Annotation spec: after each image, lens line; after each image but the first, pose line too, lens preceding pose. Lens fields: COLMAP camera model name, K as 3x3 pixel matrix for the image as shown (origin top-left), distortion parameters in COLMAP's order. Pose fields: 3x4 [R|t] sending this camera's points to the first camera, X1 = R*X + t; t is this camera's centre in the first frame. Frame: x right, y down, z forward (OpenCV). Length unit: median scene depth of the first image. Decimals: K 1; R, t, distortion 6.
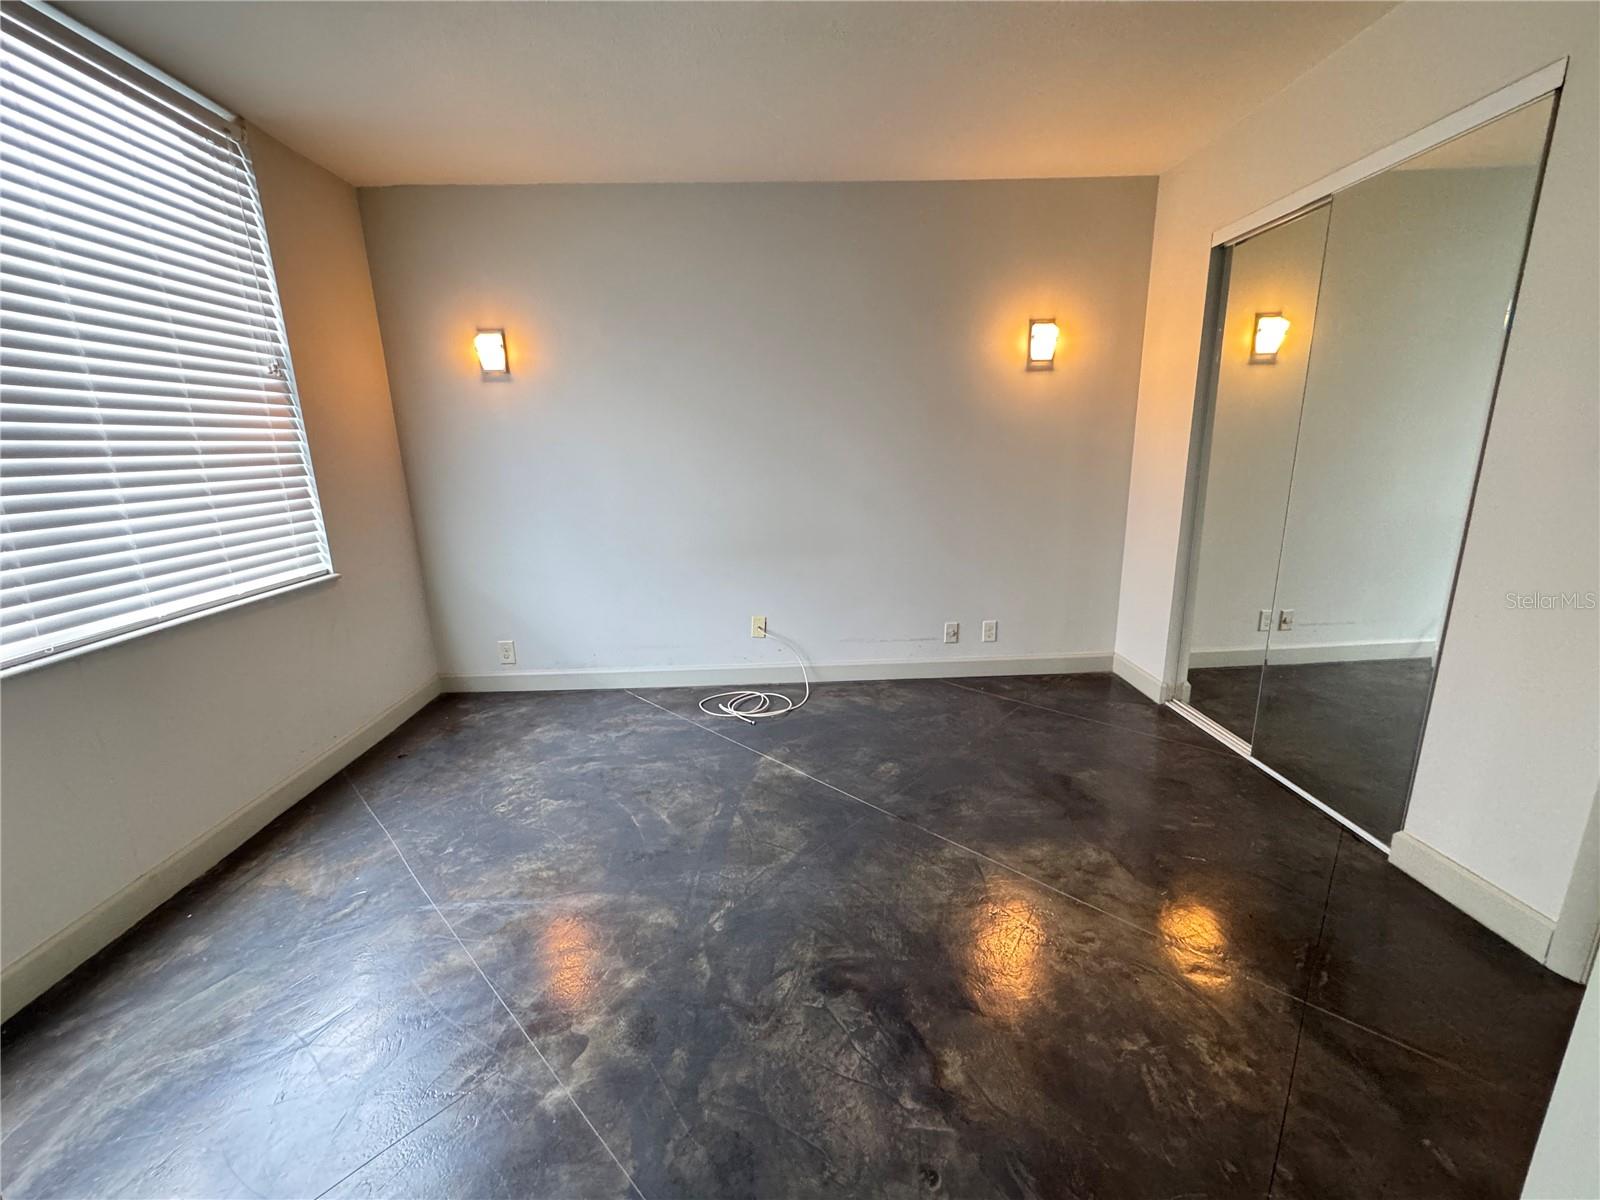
lens RADIAL K [[641.9, 0, 808.5], [0, 641.9, 596.8], [0, 0, 1]] dist [-0.000647, 0.000906]
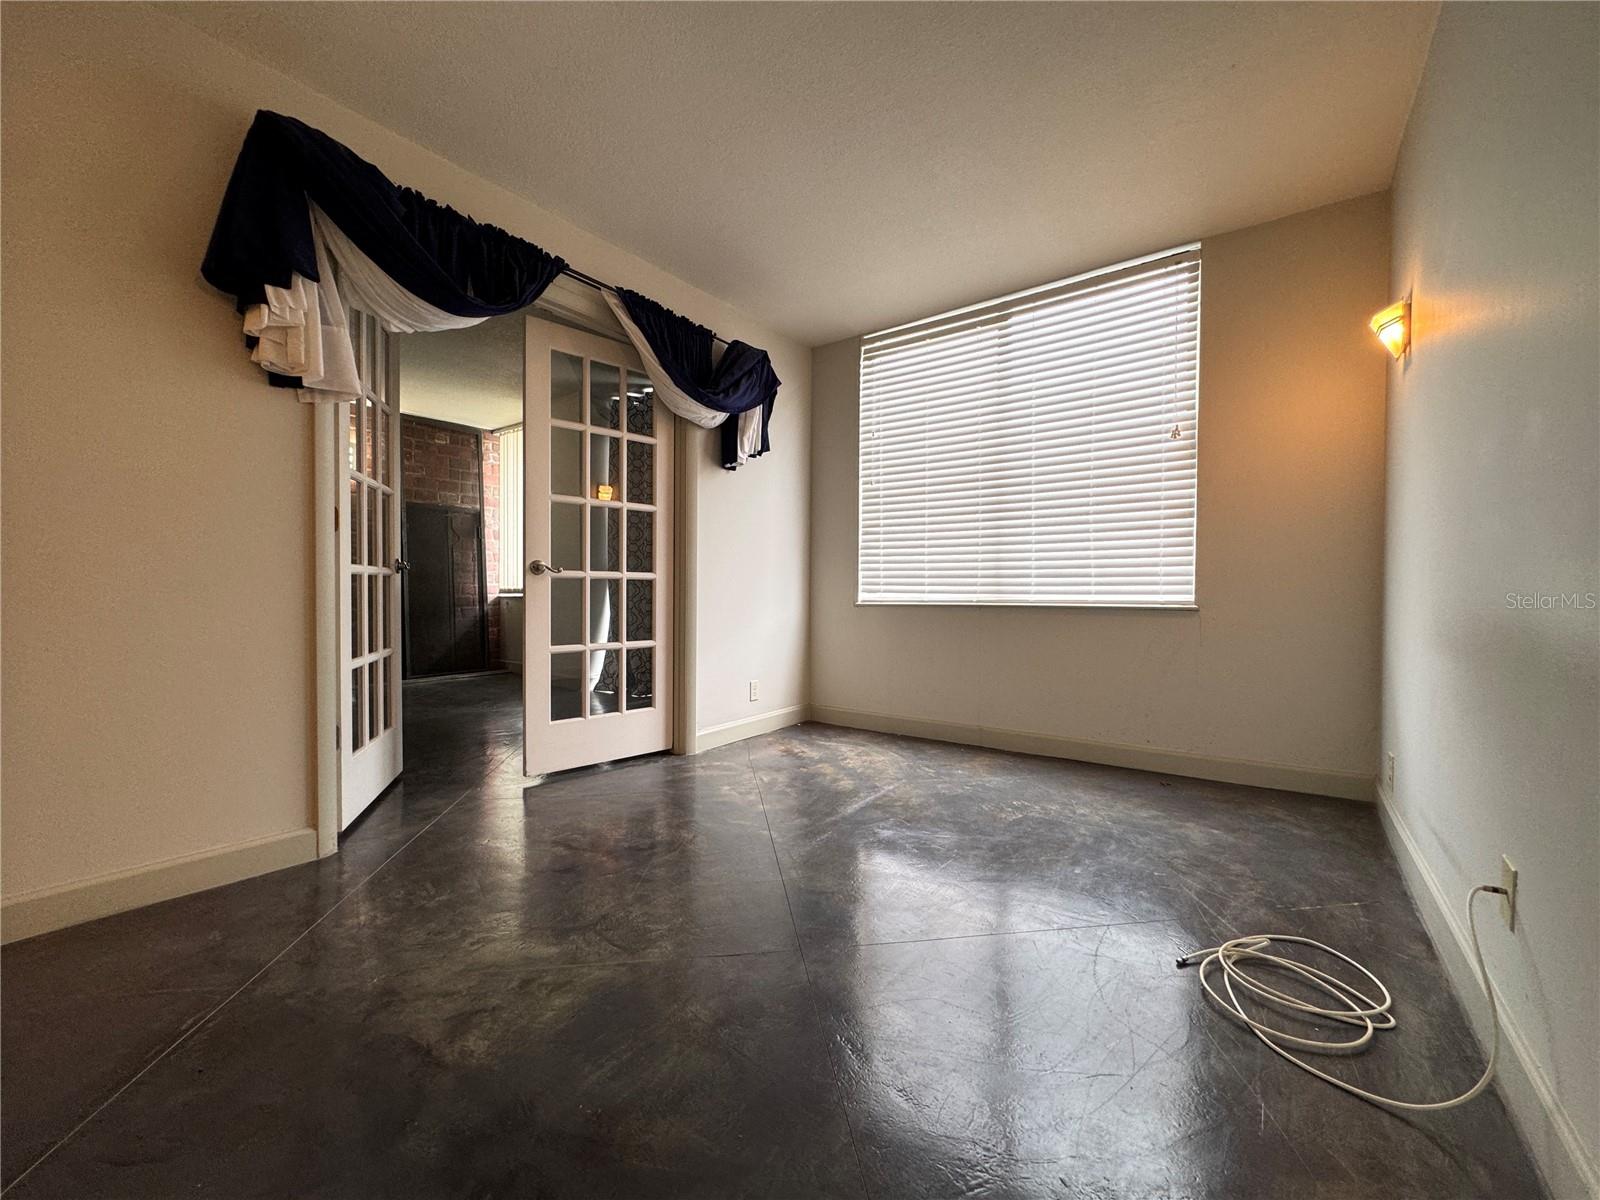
lens RADIAL K [[641.9, 0, 797.2], [0, 641.9, 594.7], [0, 0, 1]] dist [-0.000647, 0.000906]
pose [[-0.631938, 0.032730, -0.774328, 0.564448], [-0.166204, 0.970140, 0.176648, -0.140800], [0.756988, 0.240327, -0.607628, 1.196619]]
